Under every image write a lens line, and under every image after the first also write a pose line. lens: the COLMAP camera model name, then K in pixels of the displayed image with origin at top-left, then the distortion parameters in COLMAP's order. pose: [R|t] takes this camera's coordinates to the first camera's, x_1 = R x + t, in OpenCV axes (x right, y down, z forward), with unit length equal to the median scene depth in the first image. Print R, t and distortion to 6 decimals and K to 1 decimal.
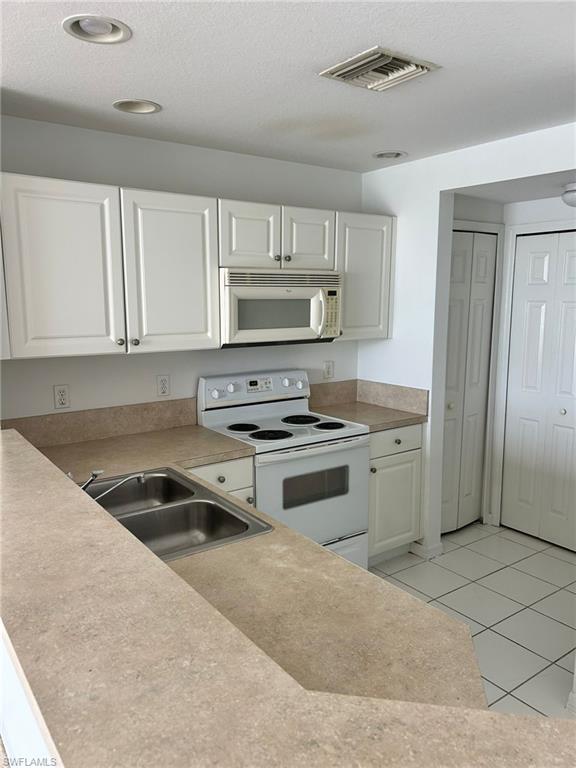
lens RADIAL K [[579.0, 0, 290.7], [0, 579.0, 397.7], [0, 0, 1]] dist [0.030401, -0.005042]
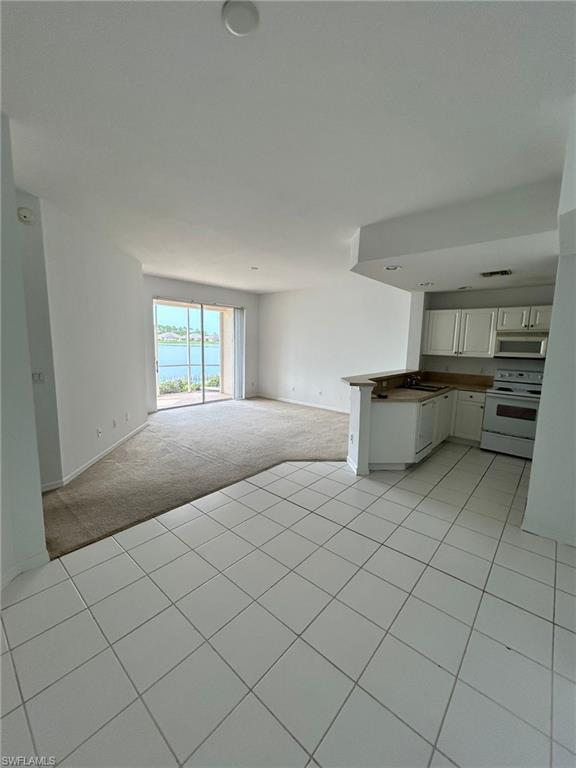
lens RADIAL K [[311.7, 0, 291.2], [0, 311.7, 384.6], [0, 0, 1]] dist [-0.000572, 0.000000]
pose [[0.227032, 0.137008, -0.964202, 1.098299], [-0.193767, 0.976616, 0.093148, 0.091195], [0.954417, 0.165683, 0.248270, -0.319829]]
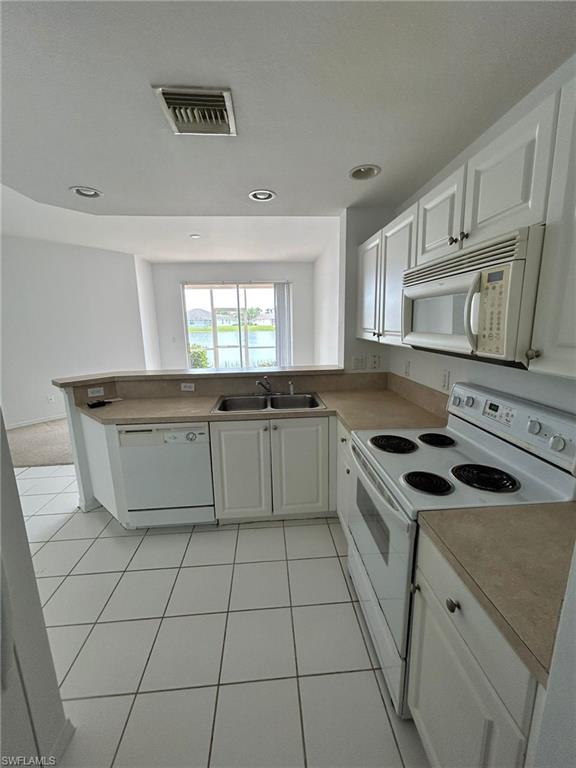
lens RADIAL K [[307.2, 0, 288.0], [0, 307.2, 384.0], [0, 0, 1]] dist [-0.000835, -0.000163]
pose [[-0.527053, 0.177160, -0.831161, 0.440379], [-0.137480, 0.947373, 0.289109, -0.143064], [0.838638, 0.266644, -0.474960, 1.013695]]
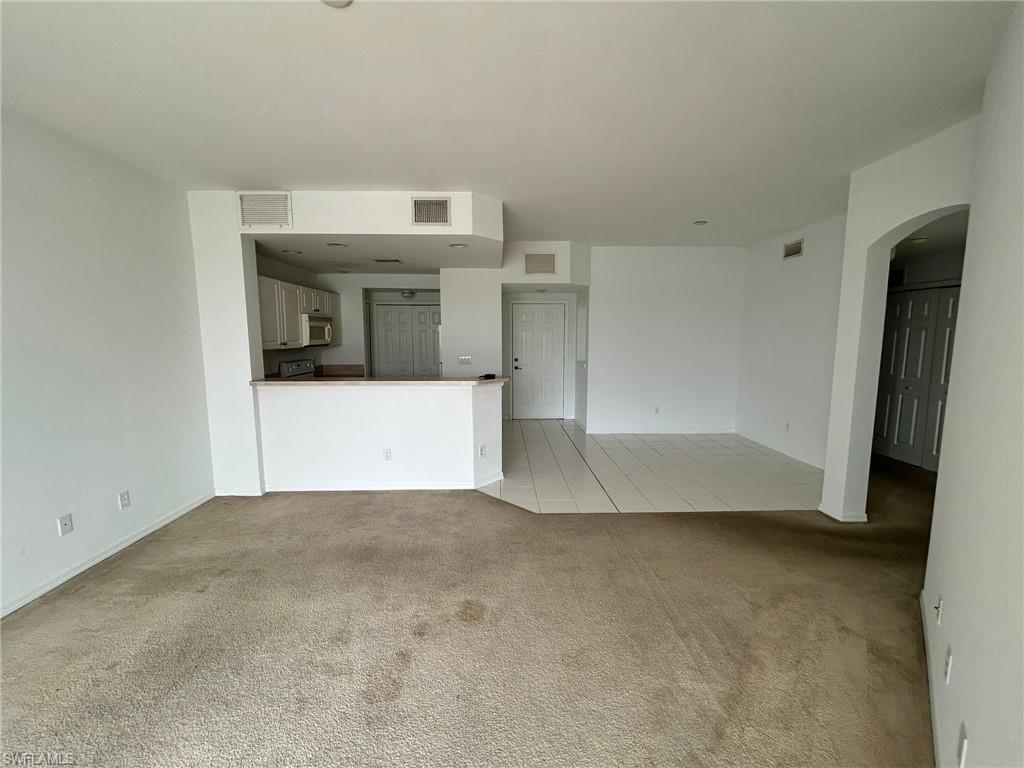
lens RADIAL K [[409.5, 0, 512.0], [0, 409.5, 384.0], [0, 0, 1]] dist [-0.000835, -0.000163]
pose [[0.568787, -0.102634, 0.816056, -0.935220], [0.146009, 0.989025, 0.022620, 0.136424], [-0.809421, 0.106286, 0.577529, -0.584790]]
